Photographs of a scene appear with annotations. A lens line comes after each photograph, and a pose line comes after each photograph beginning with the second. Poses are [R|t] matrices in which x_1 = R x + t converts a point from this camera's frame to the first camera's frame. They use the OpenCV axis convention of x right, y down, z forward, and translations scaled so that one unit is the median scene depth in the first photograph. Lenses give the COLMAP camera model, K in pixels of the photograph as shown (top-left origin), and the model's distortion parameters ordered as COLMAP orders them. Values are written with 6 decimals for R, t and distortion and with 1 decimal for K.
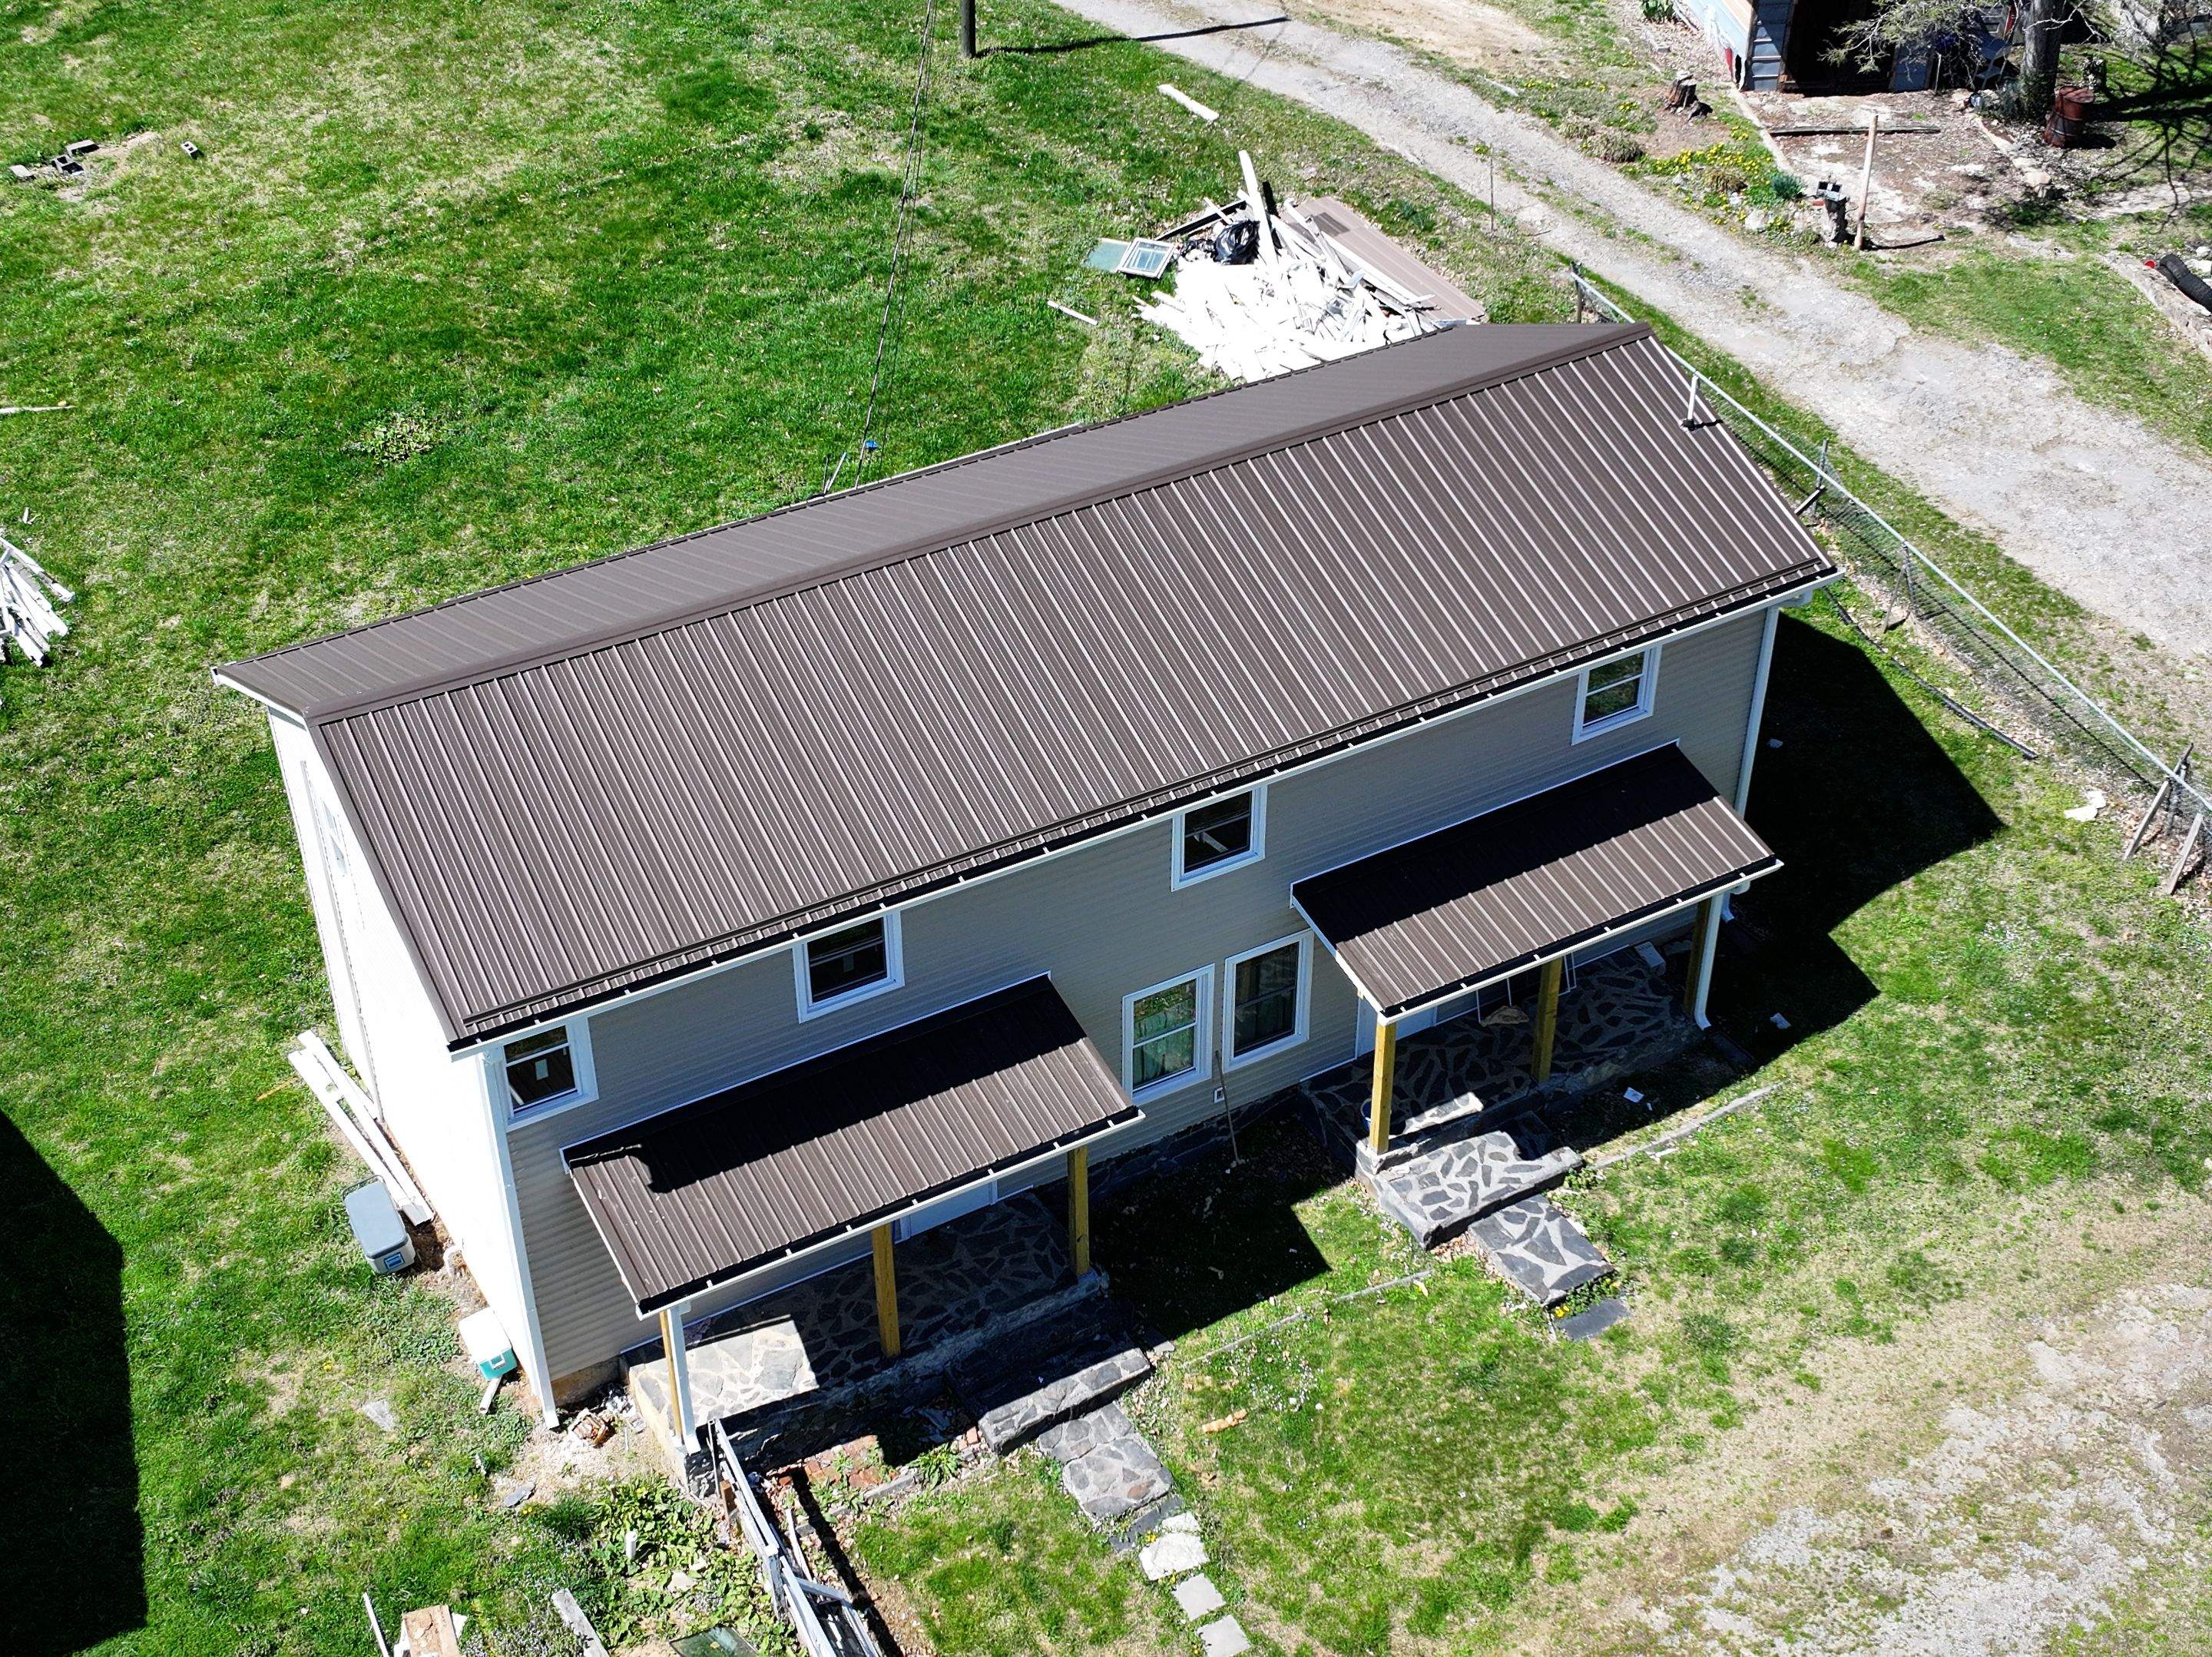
lens RADIAL K [[2705.5, 0, 1113.1], [0, 2705.5, 832.6], [0, 0, 1]] dist [0.018369, -0.030755]
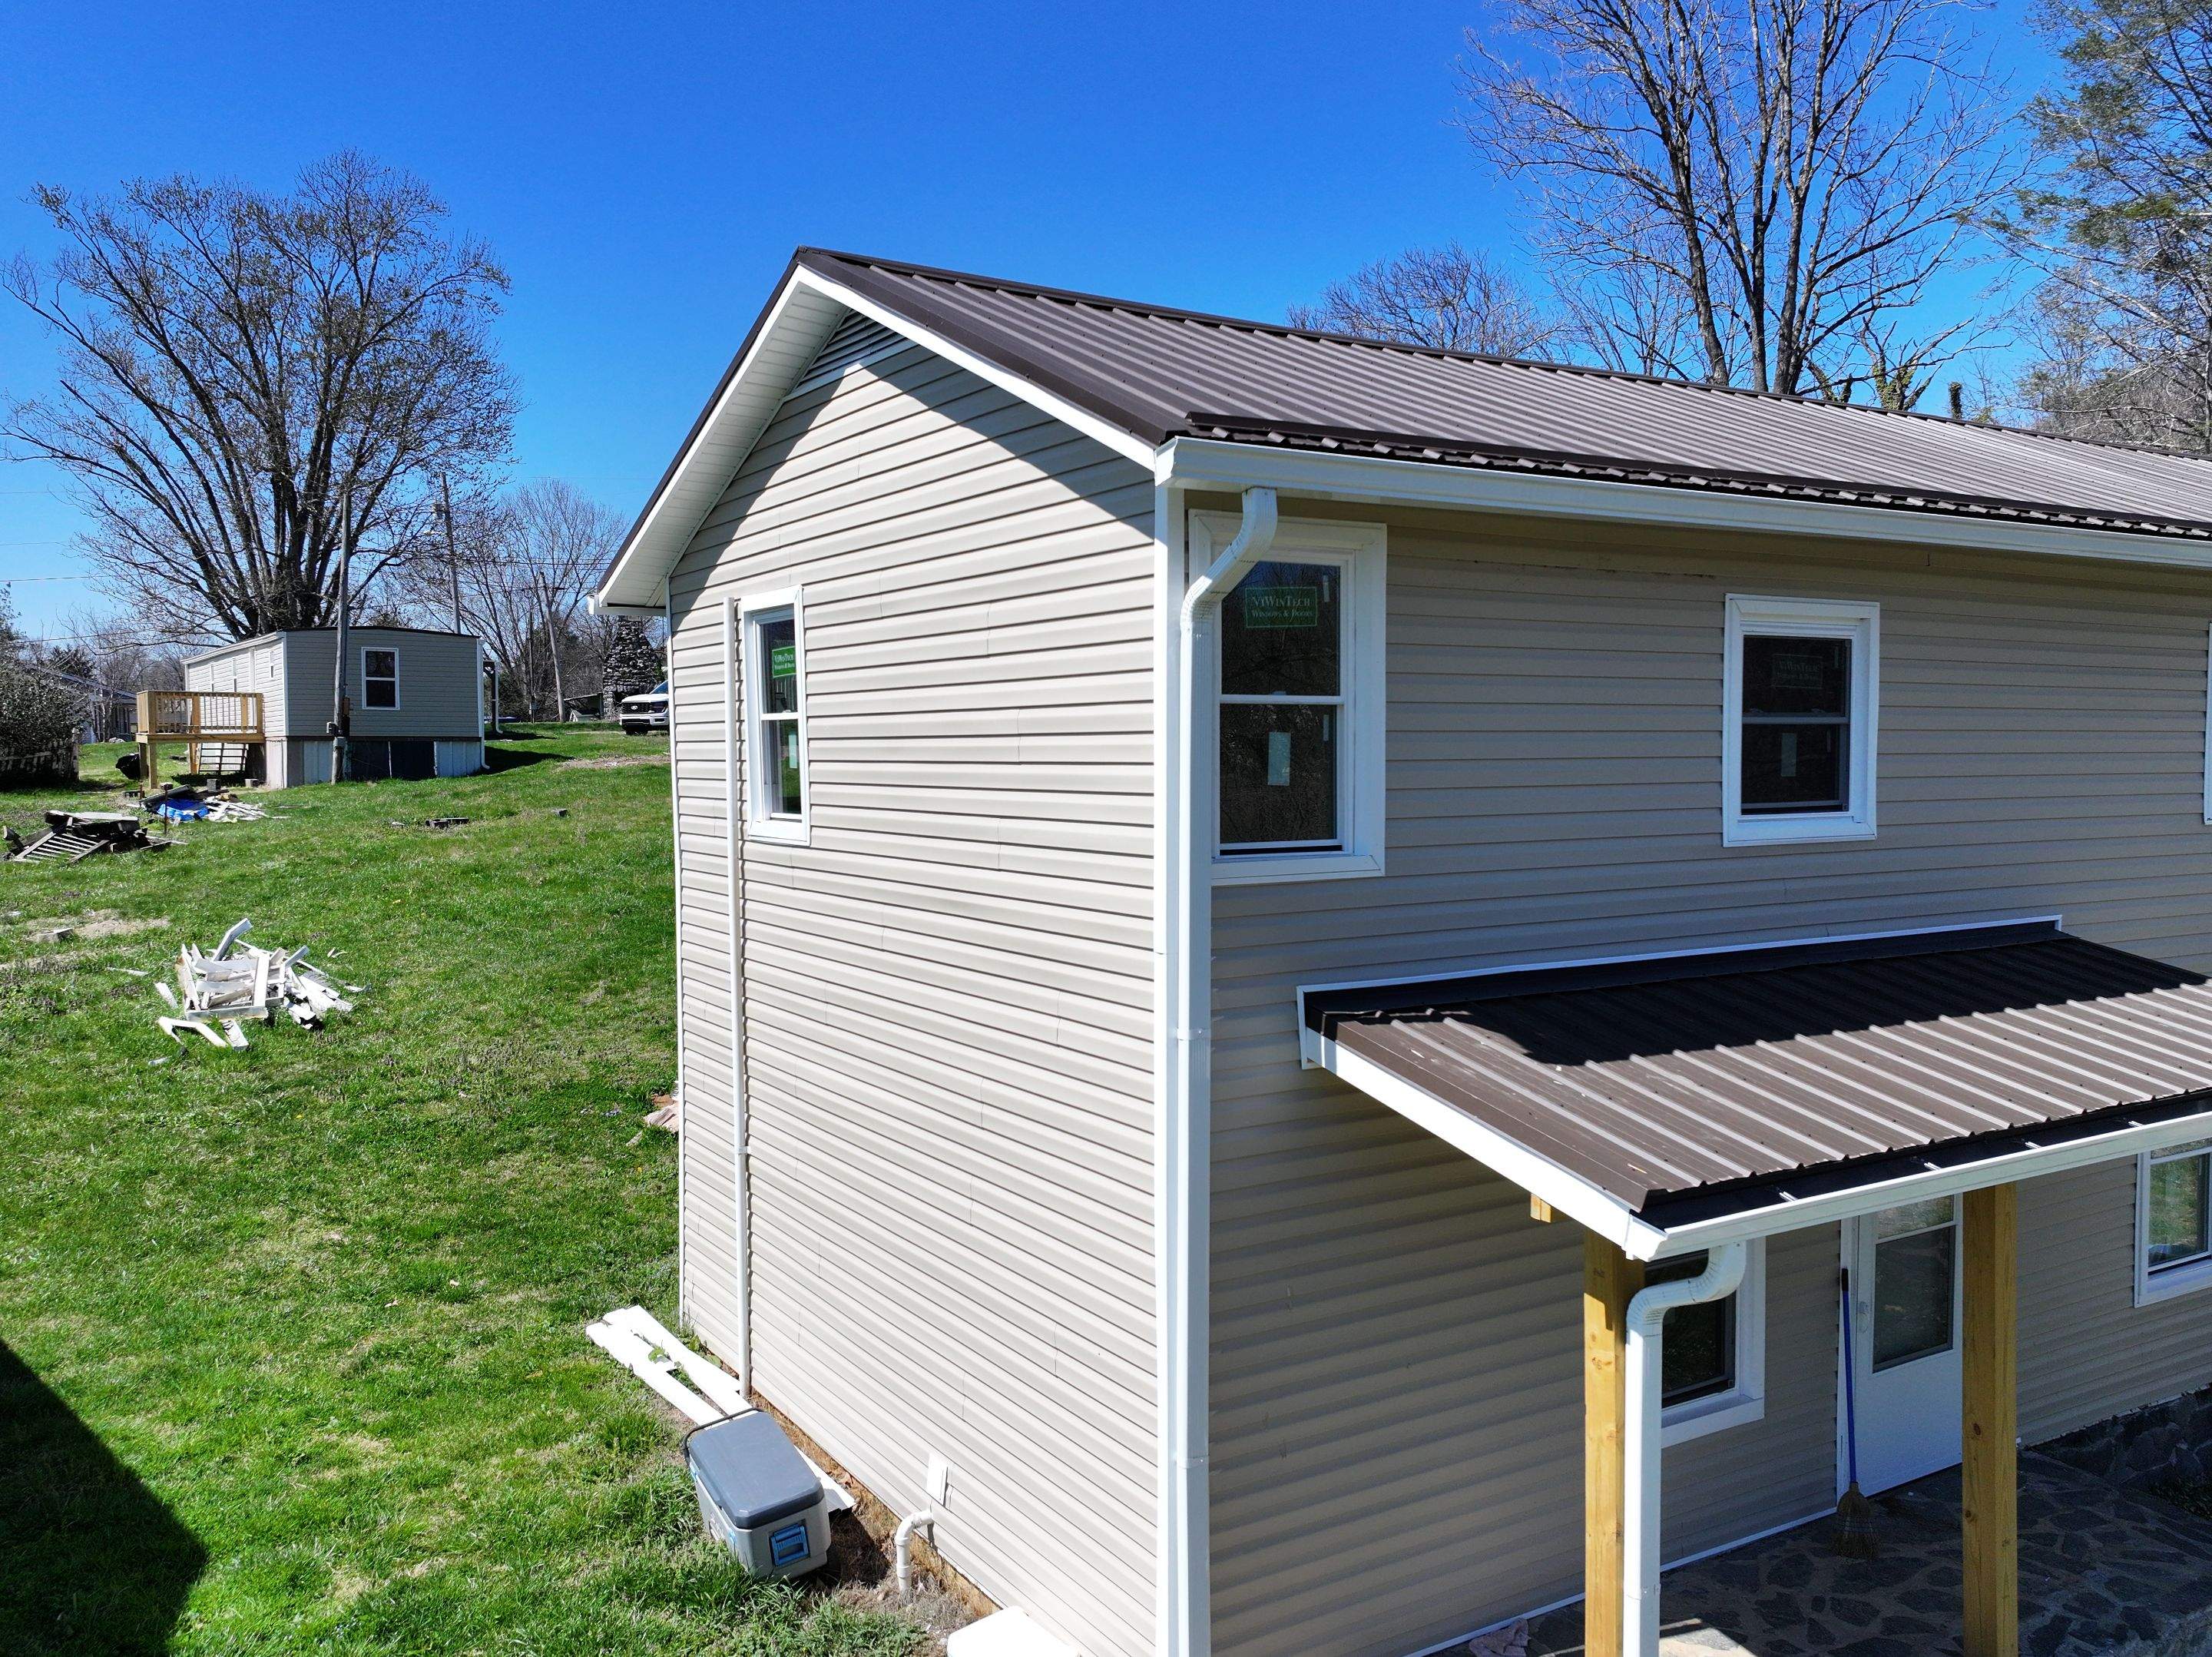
lens RADIAL K [[1752.6, 0, 1109.0], [0, 1752.6, 831.6], [0, 0, 1]] dist [0.003959, 0.005960]
pose [[0.999849, -0.004851, 0.016659, -0.221196], [0.013318, 0.829971, -0.557647, 0.232044], [-0.011122, 0.557785, 0.829911, 0.700271]]
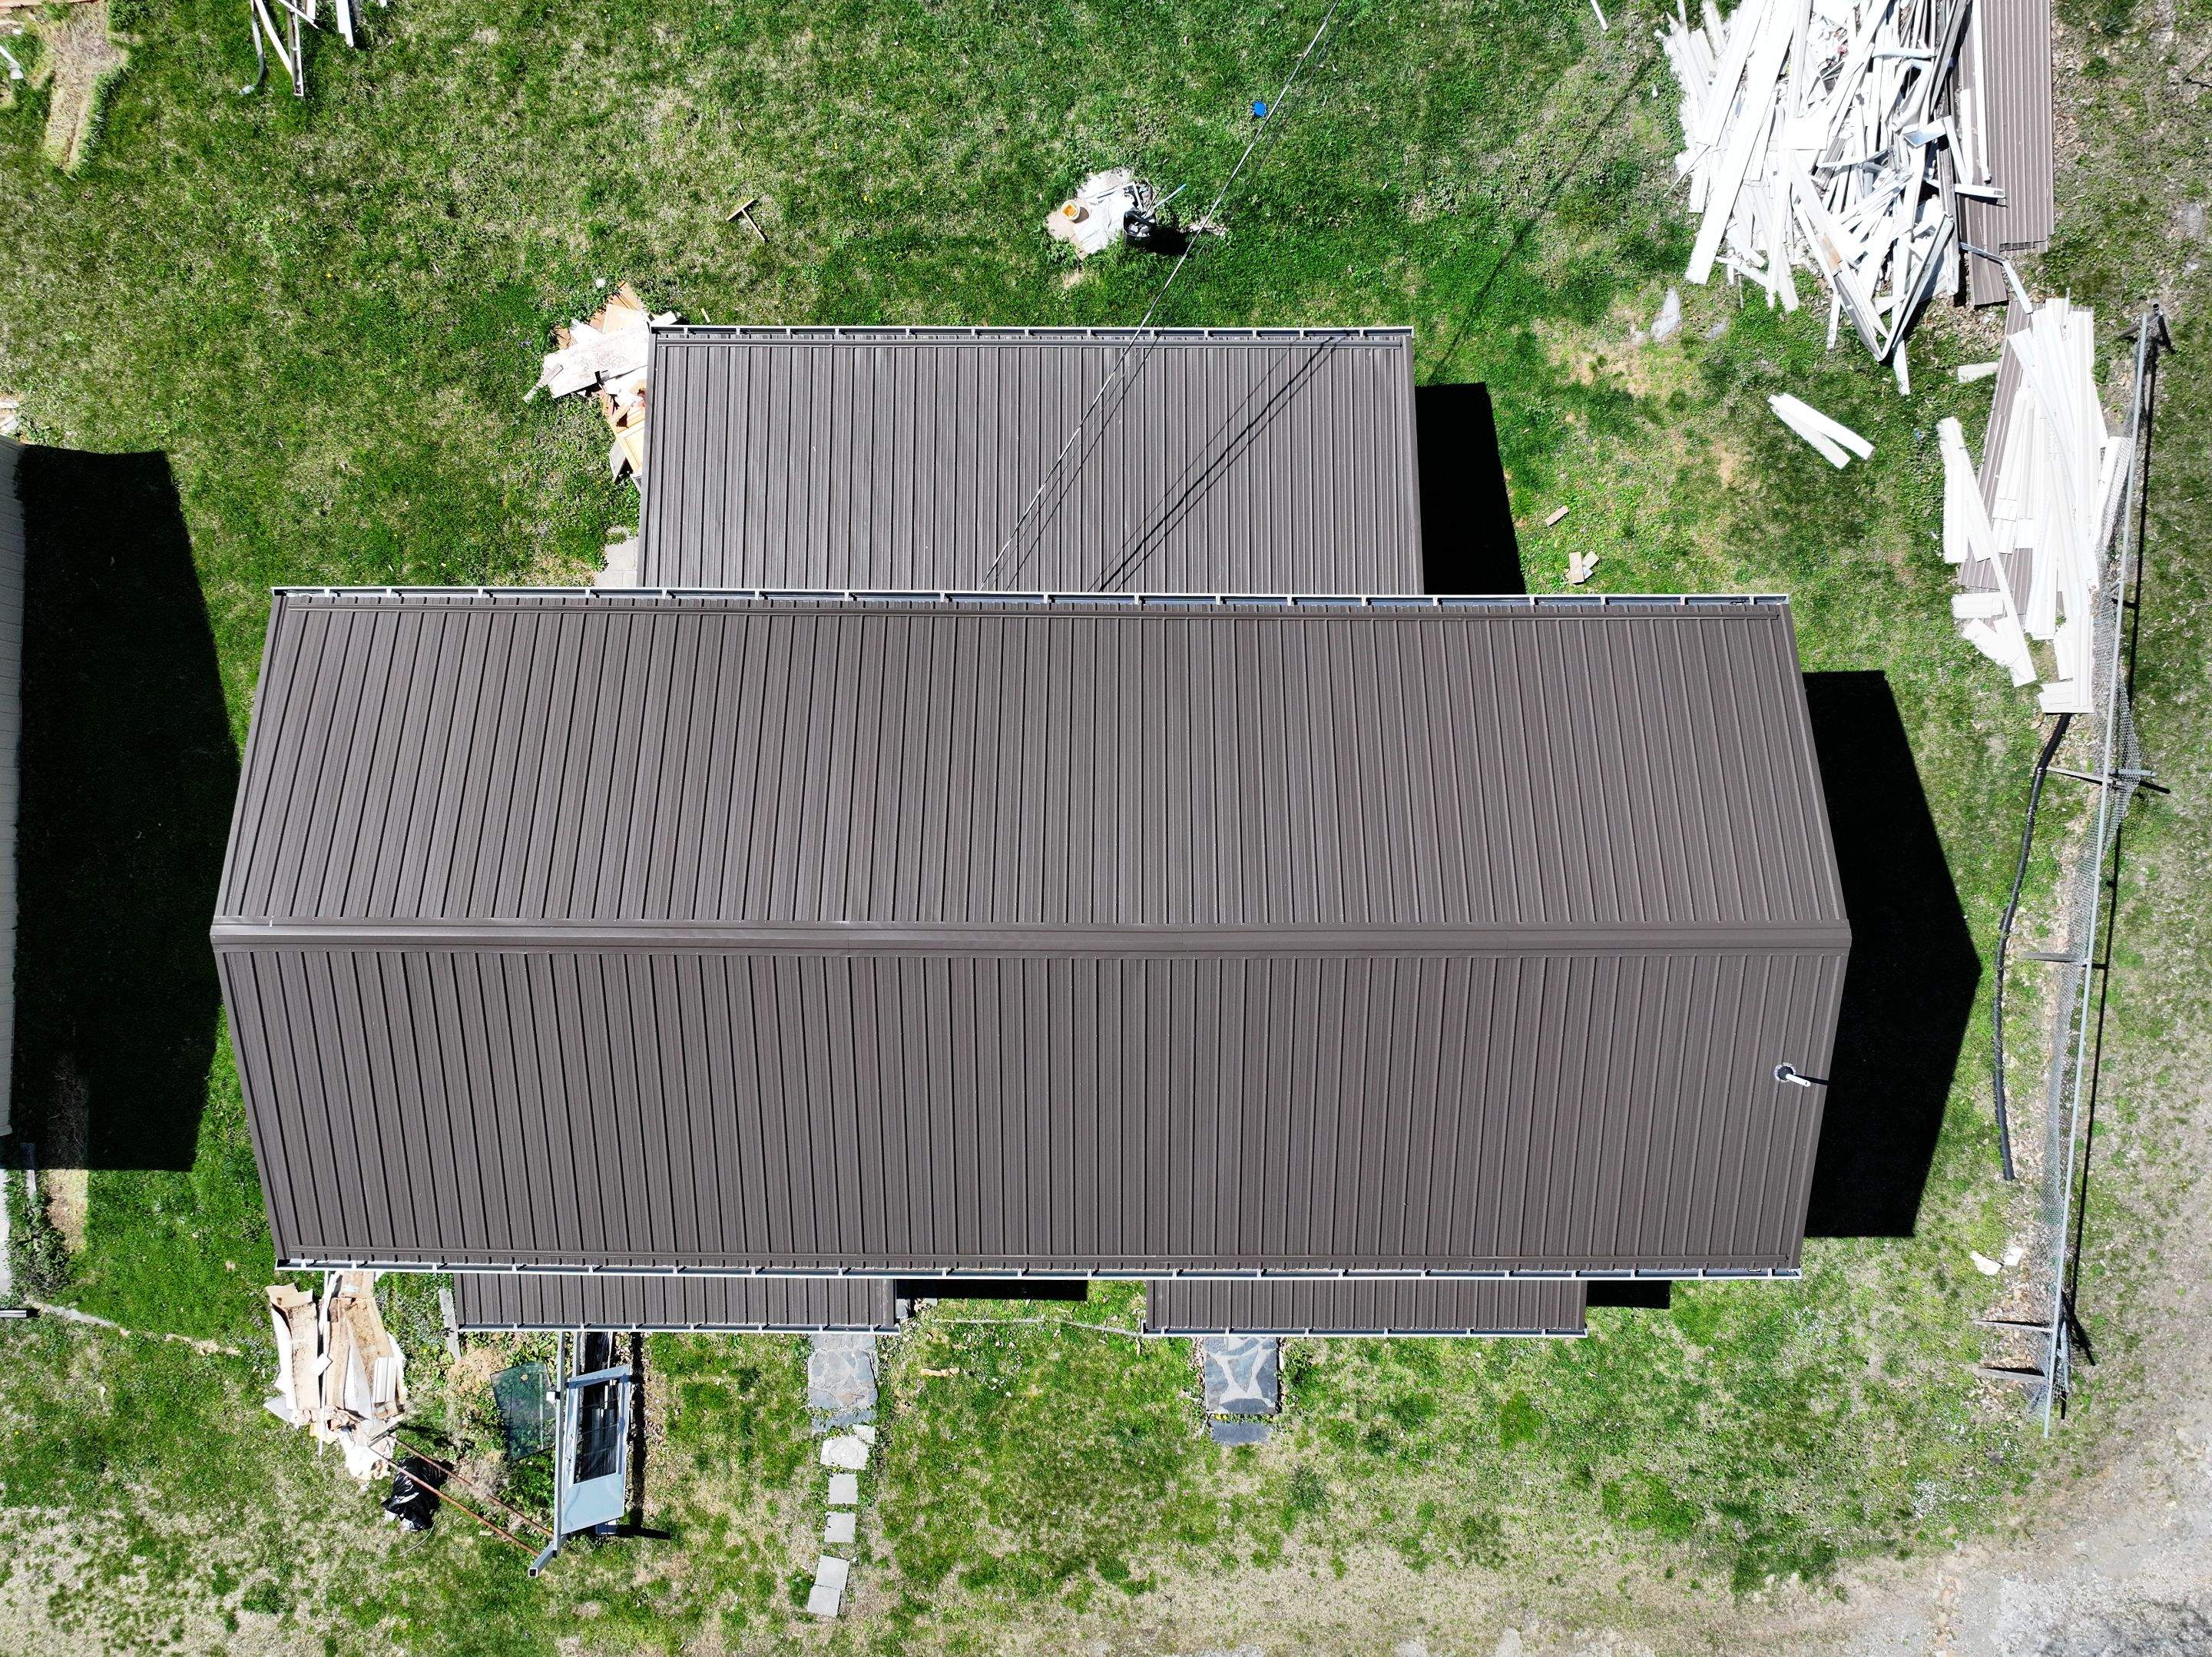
lens RADIAL K [[1752.6, 0, 1109.0], [0, 1752.6, 831.6], [0, 0, 1]] dist [0.003959, 0.005960]
pose [[0.863389, 0.504480, -0.007703, -0.014665], [-0.305217, 0.534397, 0.788202, -0.639695], [0.401749, -0.678174, 0.615368, 0.683491]]
